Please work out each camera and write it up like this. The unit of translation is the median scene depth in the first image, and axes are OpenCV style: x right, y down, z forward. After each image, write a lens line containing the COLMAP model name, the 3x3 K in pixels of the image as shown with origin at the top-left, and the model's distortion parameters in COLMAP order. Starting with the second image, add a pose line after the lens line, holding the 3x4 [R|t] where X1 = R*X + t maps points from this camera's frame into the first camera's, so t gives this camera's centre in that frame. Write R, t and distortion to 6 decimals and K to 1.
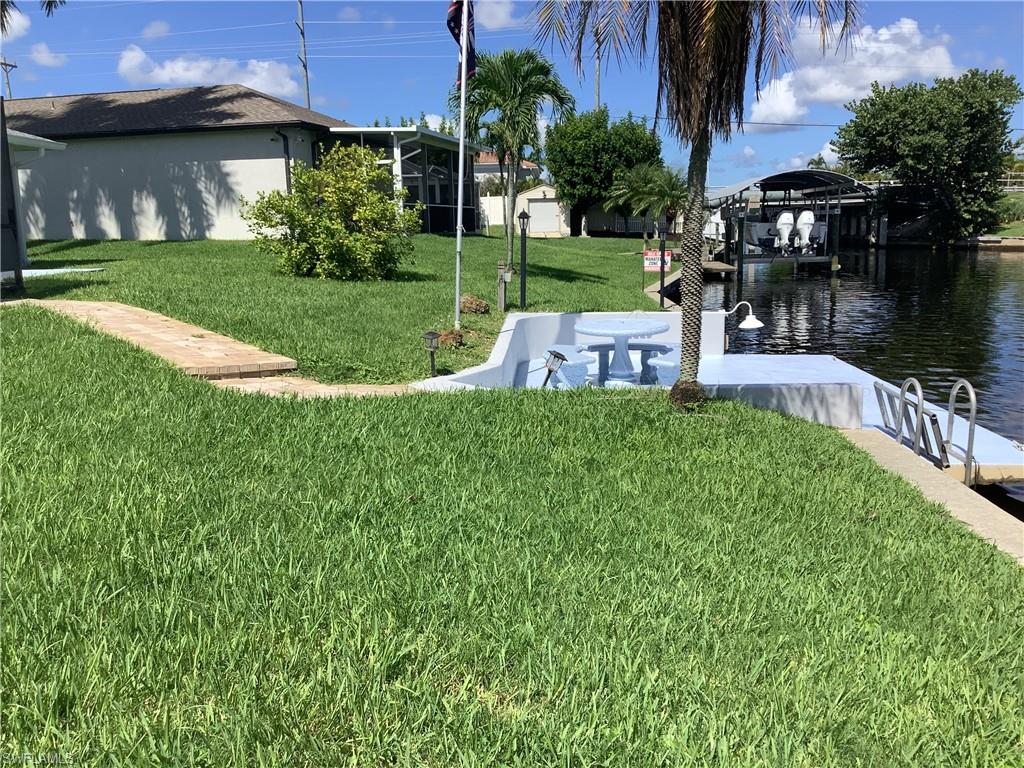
lens RADIAL K [[929.1, 0, 507.8], [0, 929.1, 389.9], [0, 0, 1]] dist [0.105049, -0.200023]
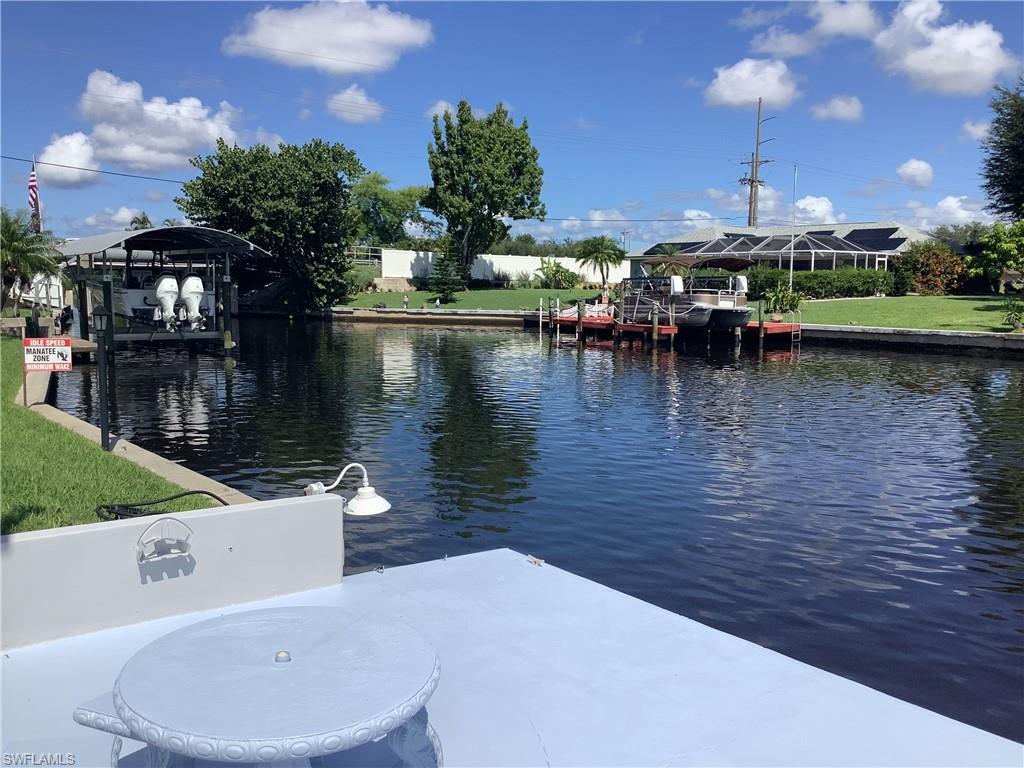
lens RADIAL K [[929.1, 0, 507.8], [0, 929.1, 389.9], [0, 0, 1]] dist [0.105049, -0.200023]
pose [[0.759909, -0.044360, 0.648514, -0.004317], [0.085873, 0.995776, -0.032510, -0.028743], [-0.644332, 0.080395, 0.760508, 0.141941]]
